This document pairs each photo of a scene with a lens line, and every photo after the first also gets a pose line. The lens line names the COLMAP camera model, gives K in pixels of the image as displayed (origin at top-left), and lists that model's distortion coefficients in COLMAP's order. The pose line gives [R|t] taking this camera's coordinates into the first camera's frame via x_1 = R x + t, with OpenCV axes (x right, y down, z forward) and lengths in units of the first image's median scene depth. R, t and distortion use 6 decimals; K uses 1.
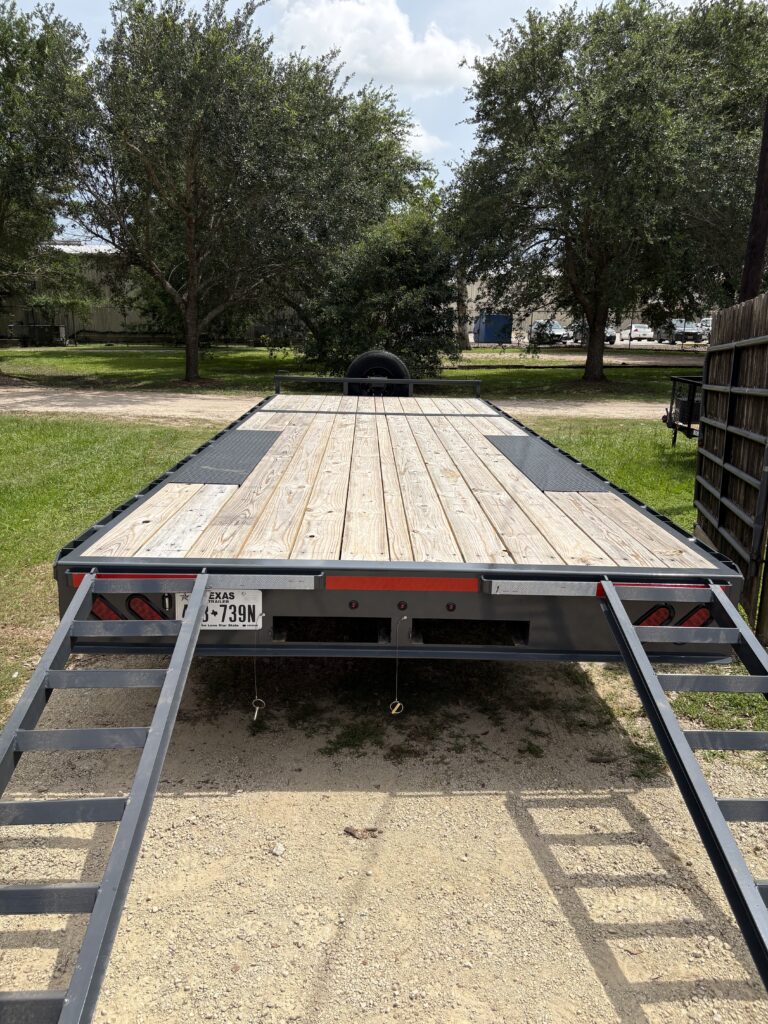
lens RADIAL K [[775.9, 0, 384.0], [0, 775.9, 512.0], [0, 0, 1]] dist [0.040700, -0.050235]
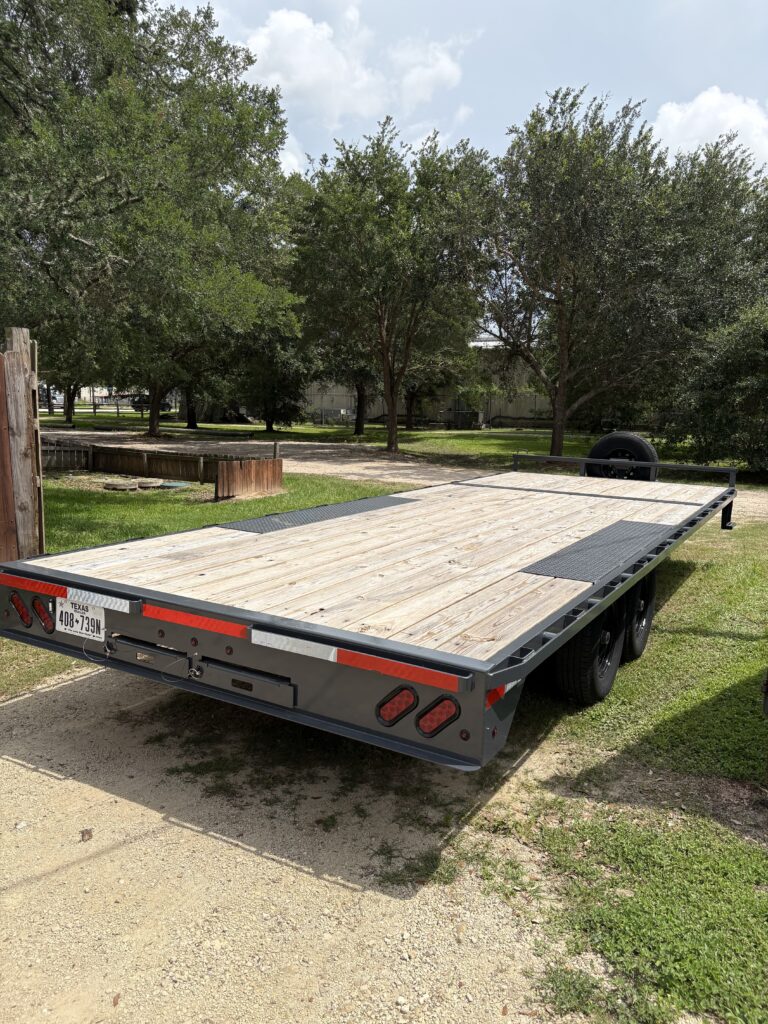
lens RADIAL K [[771.4, 0, 384.0], [0, 771.4, 512.0], [0, 0, 1]] dist [0.001325, 0.002062]
pose [[0.853549, 0.076392, -0.515381, 0.230269], [-0.131675, 0.988709, -0.071524, -0.004384], [0.504098, 0.128912, 0.853971, 0.057334]]
